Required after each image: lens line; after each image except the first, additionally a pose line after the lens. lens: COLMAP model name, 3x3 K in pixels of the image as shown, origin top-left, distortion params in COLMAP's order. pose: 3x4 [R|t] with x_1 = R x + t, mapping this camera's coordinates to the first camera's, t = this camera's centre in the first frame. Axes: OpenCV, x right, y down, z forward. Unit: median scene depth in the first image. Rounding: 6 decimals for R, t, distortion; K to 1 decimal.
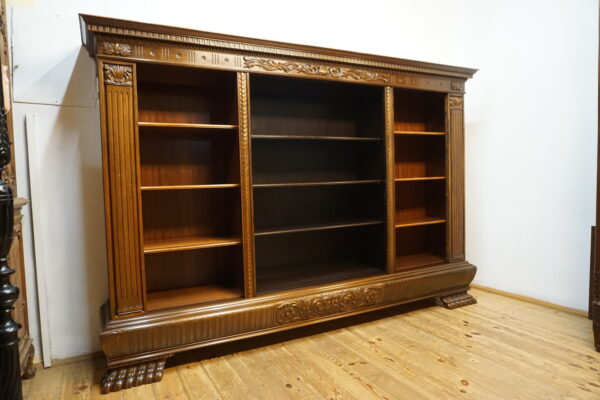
lens RADIAL K [[414.8, 0, 300.0], [0, 414.8, 200.0], [0, 0, 1]] dist [-0.006496, 0.001793]
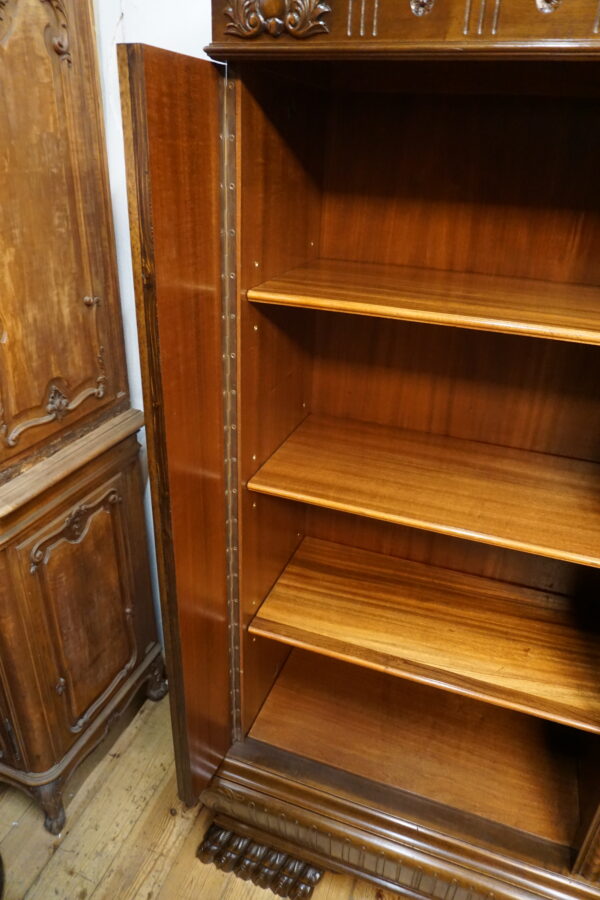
lens RADIAL K [[604.7, 0, 301.1], [0, 604.7, 446.0], [0, 0, 1]] dist [-0.031270, 0.024673]
pose [[0.680605, 0.374664, -0.629606, -0.108602], [-0.096275, 0.897638, 0.430090, -0.247817], [0.726297, -0.232106, 0.647008, 0.630845]]
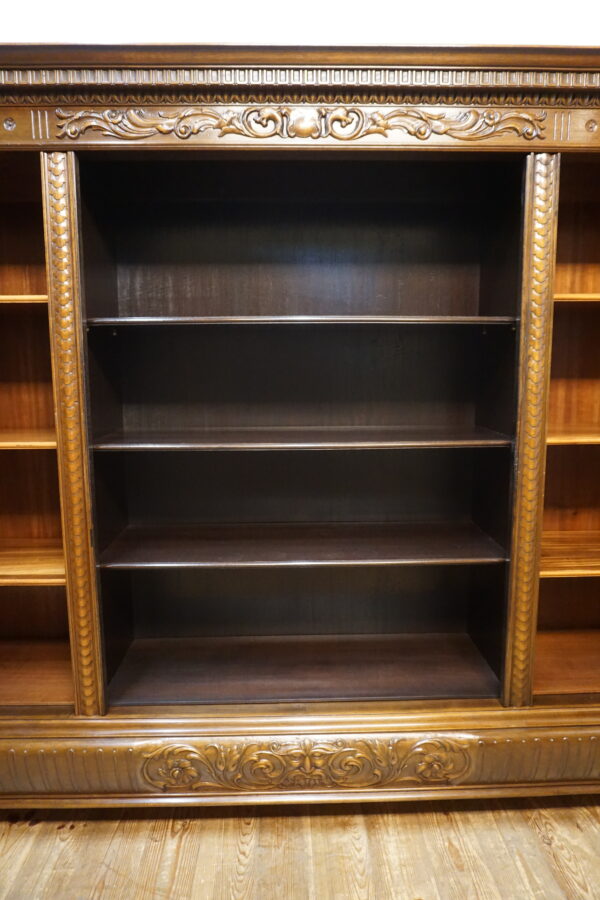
lens RADIAL K [[582.2, 0, 301.2], [0, 582.2, 448.2], [0, 0, 1]] dist [-0.010772, -0.002445]
pose [[0.897301, 0.079736, -0.434159, 0.309457], [-0.041872, 0.994490, 0.096105, -0.098813], [0.439430, -0.068056, 0.895695, 0.602254]]
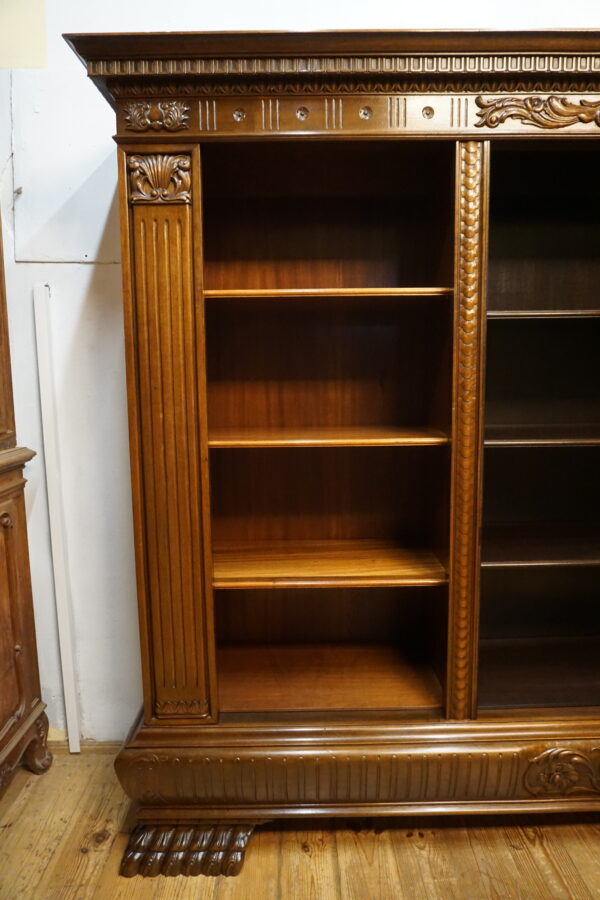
lens RADIAL K [[604.7, 0, 301.1], [0, 604.7, 446.0], [0, 0, 1]] dist [-0.031270, 0.024673]
pose [[0.892950, 0.072282, -0.444315, -0.017242], [-0.034825, 0.995158, 0.091907, -0.080698], [0.448807, -0.066595, 0.891144, 0.433834]]
